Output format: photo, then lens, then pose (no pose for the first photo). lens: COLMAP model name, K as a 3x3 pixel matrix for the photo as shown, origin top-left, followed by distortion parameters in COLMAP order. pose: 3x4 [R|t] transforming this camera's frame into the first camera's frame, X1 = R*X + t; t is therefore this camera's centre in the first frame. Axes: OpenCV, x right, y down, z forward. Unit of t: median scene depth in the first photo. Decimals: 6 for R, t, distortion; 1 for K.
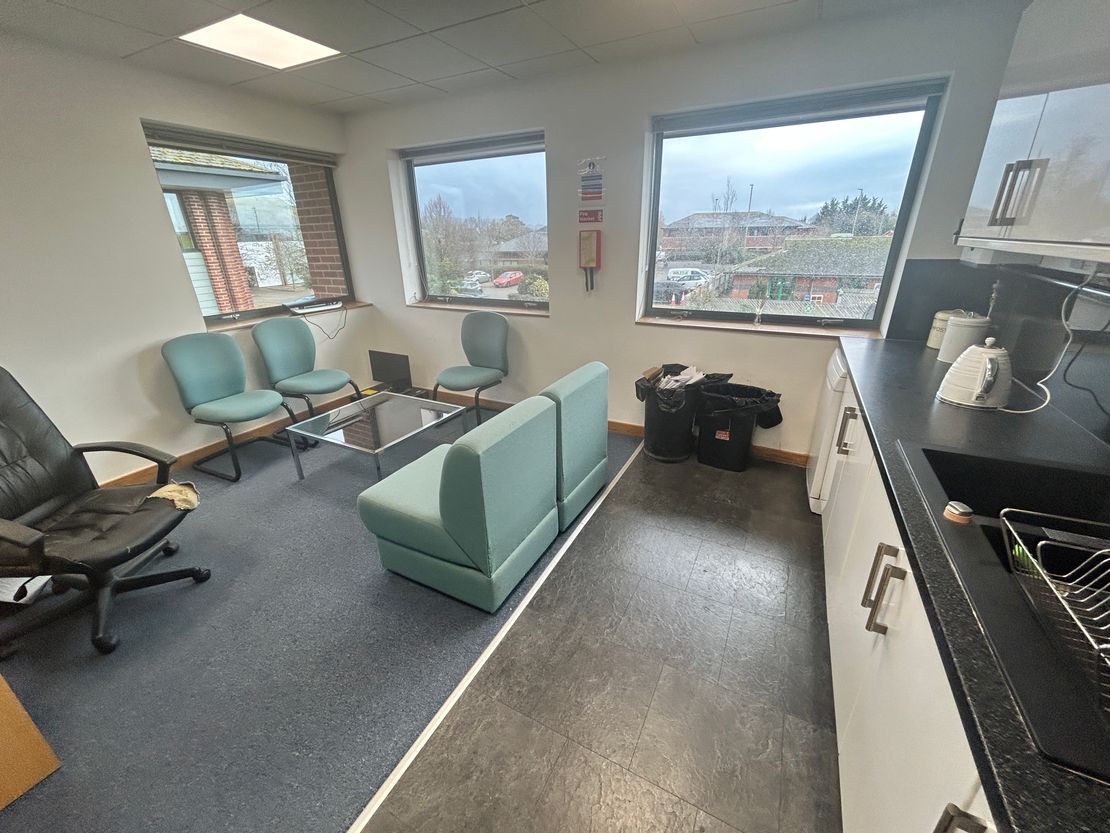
lens RADIAL K [[445.1, 0, 555.0], [0, 445.1, 416.5], [0, 0, 1]] dist [0.000761, 0.000326]
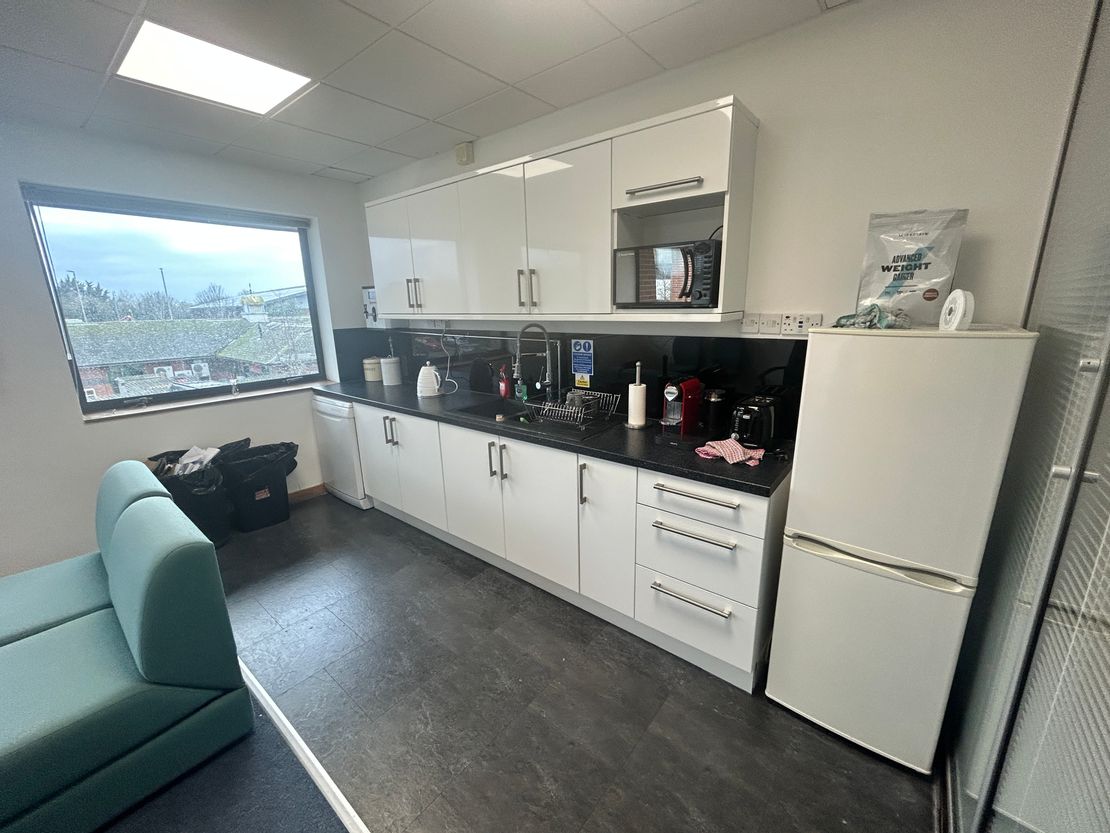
lens RADIAL K [[445.1, 0, 555.0], [0, 445.1, 416.5], [0, 0, 1]] dist [0.000761, 0.000326]
pose [[0.202846, -0.227328, 0.952458, -0.462653], [0.386997, 0.912104, 0.135278, -0.001612], [-0.899493, 0.341157, 0.272992, 0.021215]]
